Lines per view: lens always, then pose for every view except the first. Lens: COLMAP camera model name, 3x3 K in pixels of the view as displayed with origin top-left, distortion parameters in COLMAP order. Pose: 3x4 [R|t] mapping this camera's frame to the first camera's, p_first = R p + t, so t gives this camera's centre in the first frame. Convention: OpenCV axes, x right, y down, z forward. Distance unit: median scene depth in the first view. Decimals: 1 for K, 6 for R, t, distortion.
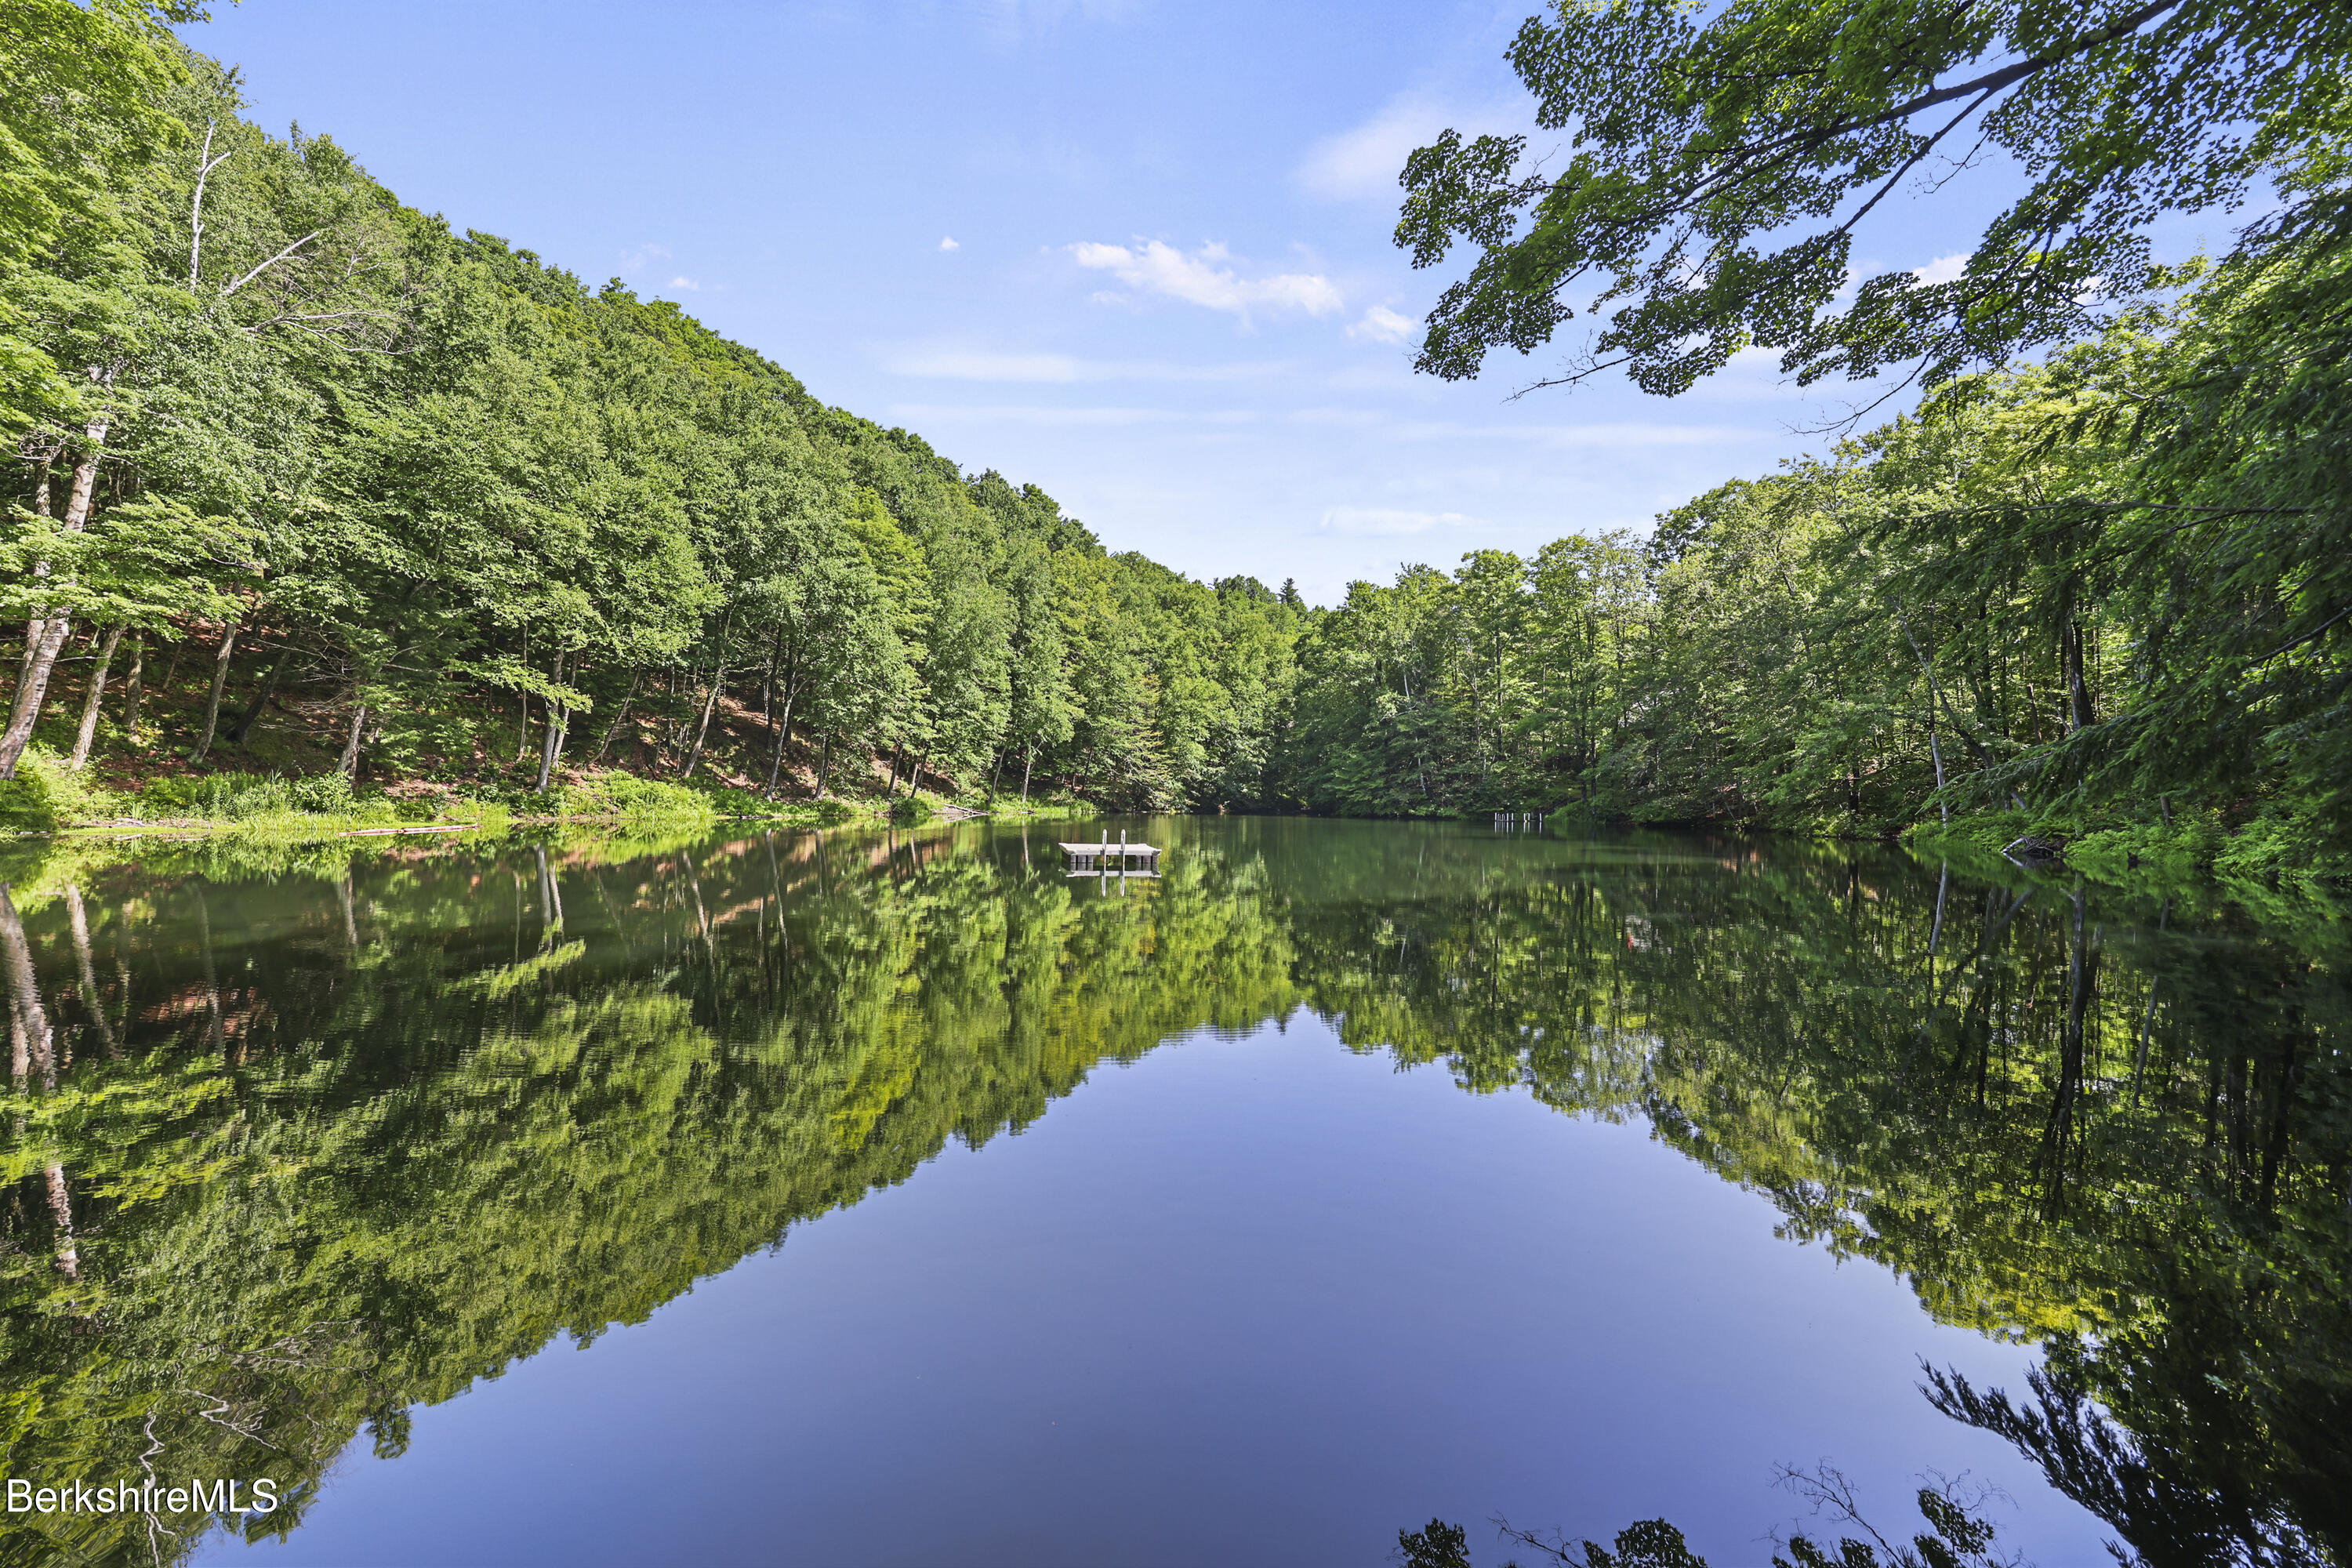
lens RADIAL K [[956.4, 0, 1185.7], [0, 956.4, 784.1], [0, 0, 1]] dist [-0.002396, -0.000164]
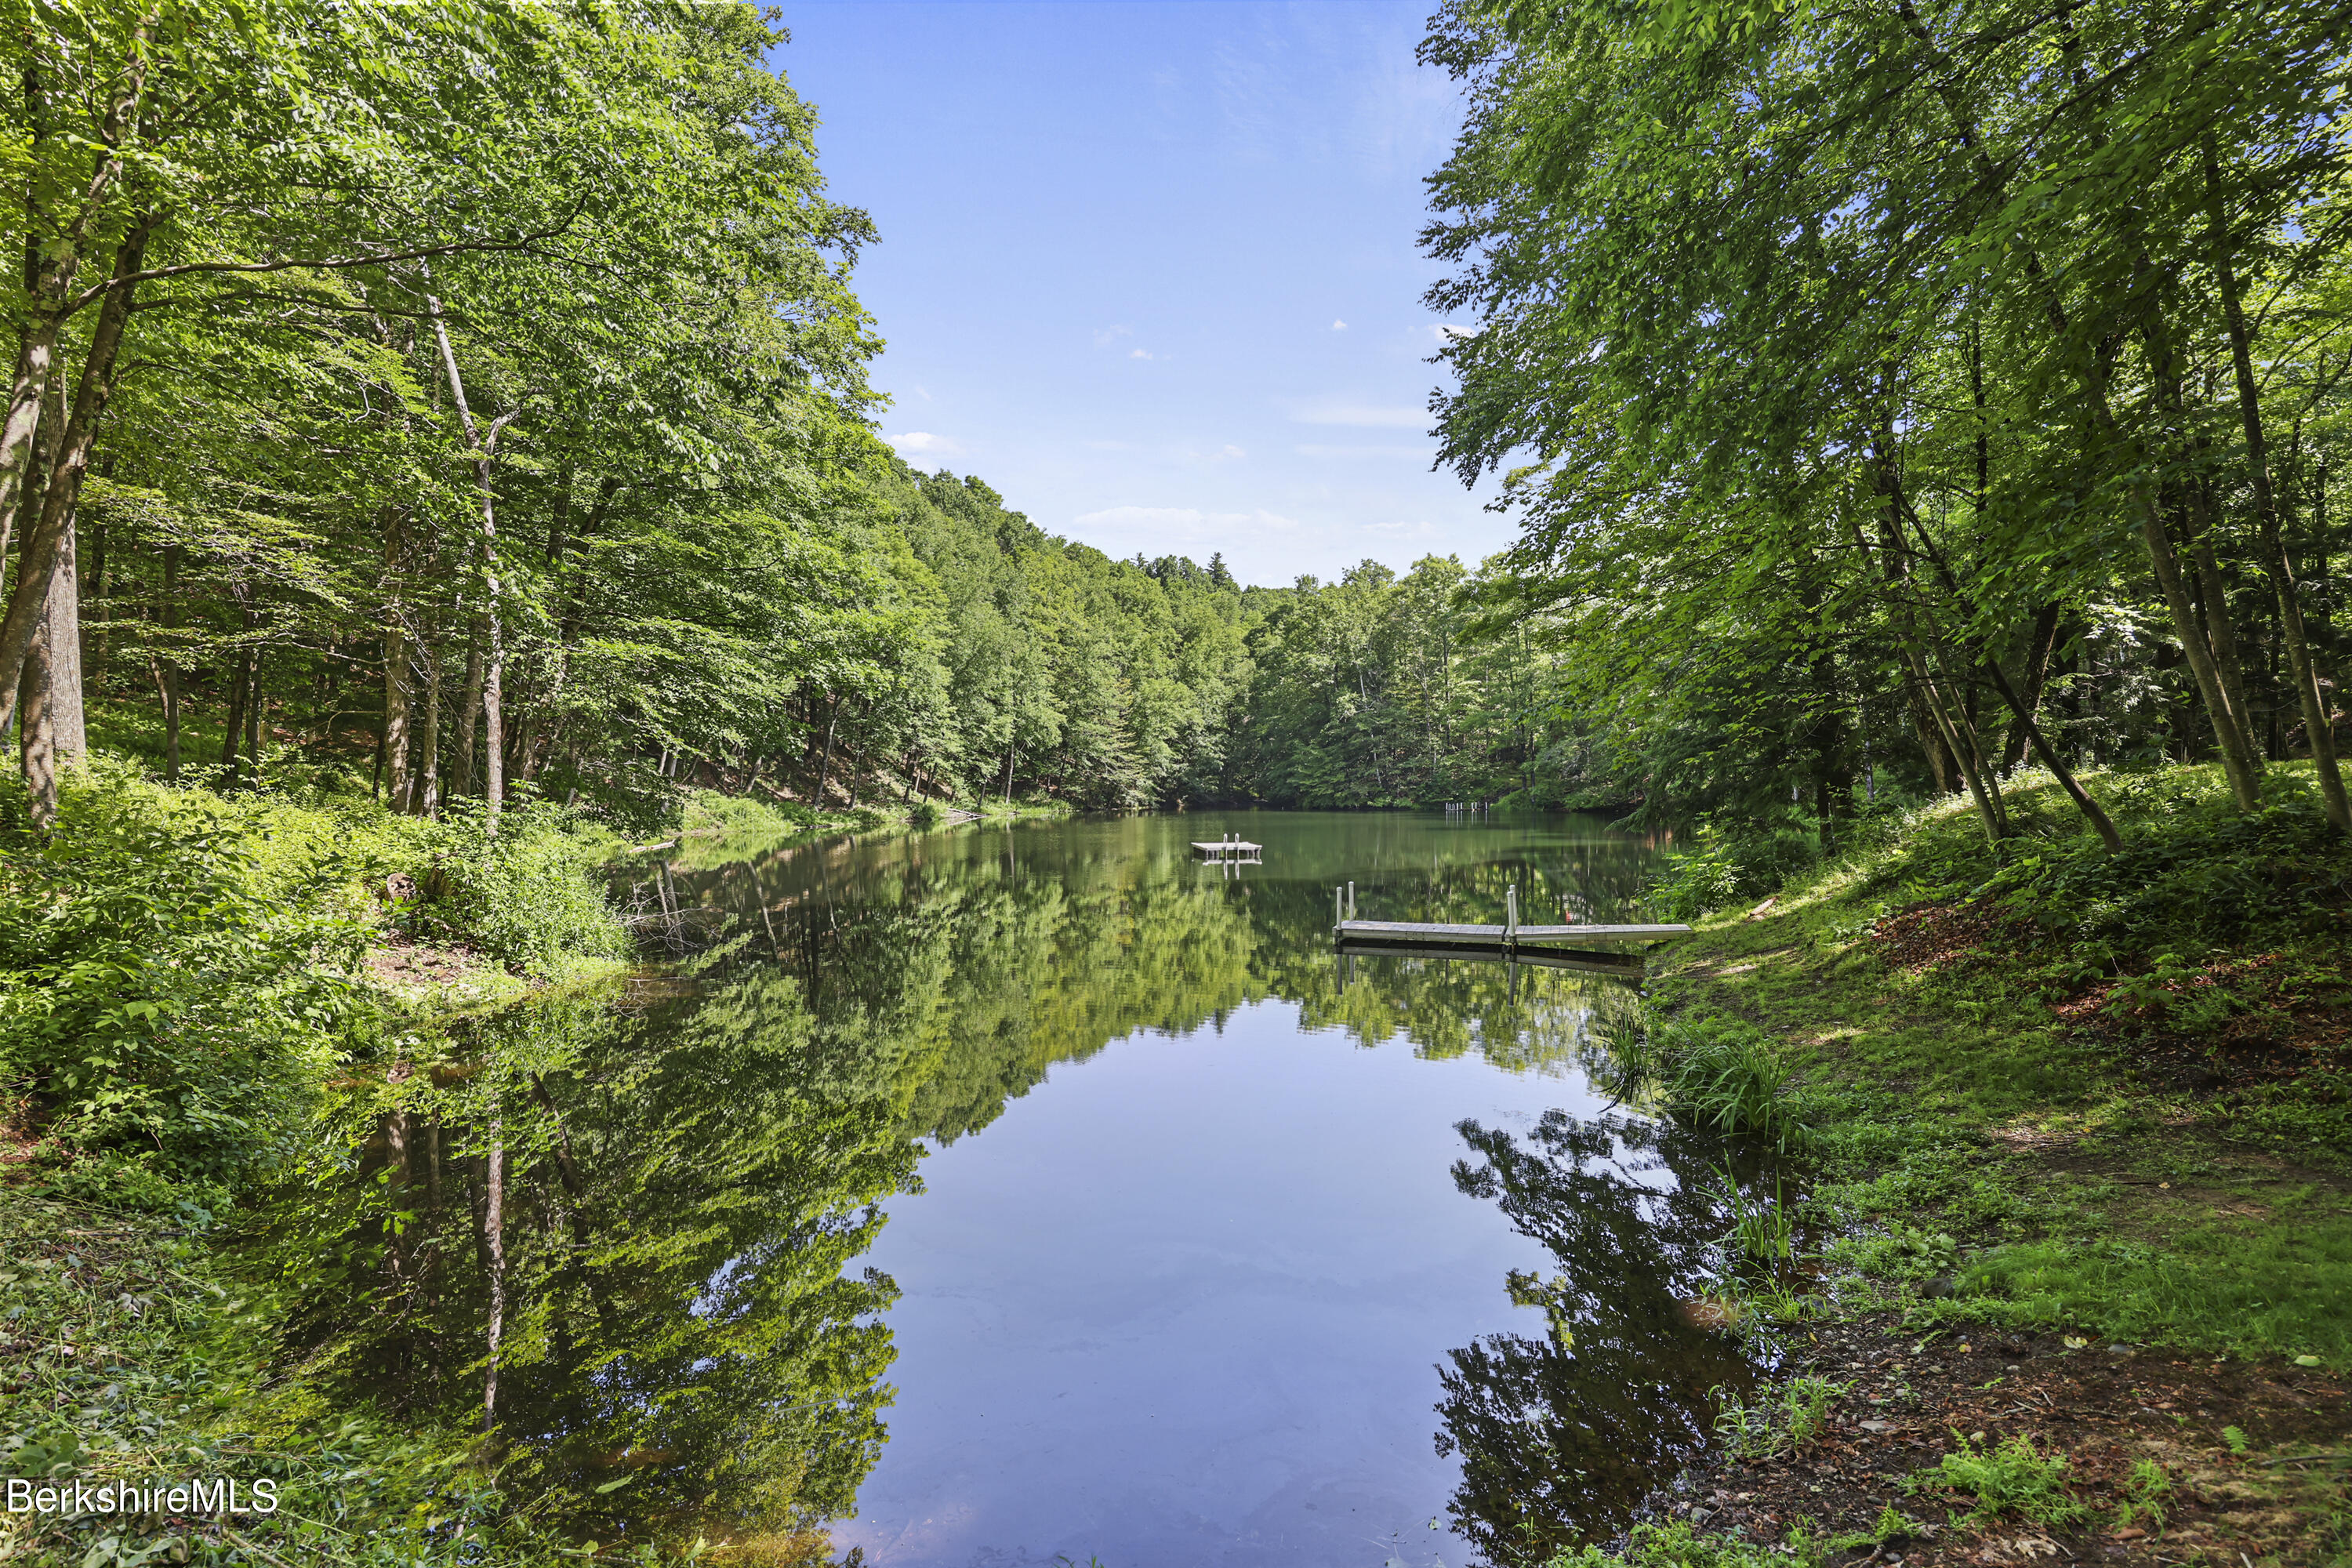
lens RADIAL K [[1134.6, 0, 1169.1], [0, 1134.6, 785.5], [0, 0, 1]] dist [-0.014296, -0.000027]
pose [[0.995539, -0.023634, 0.091345, -0.103551], [0.021987, 0.999578, 0.018995, -0.020176], [-0.091756, -0.016902, 0.995638, -0.246205]]
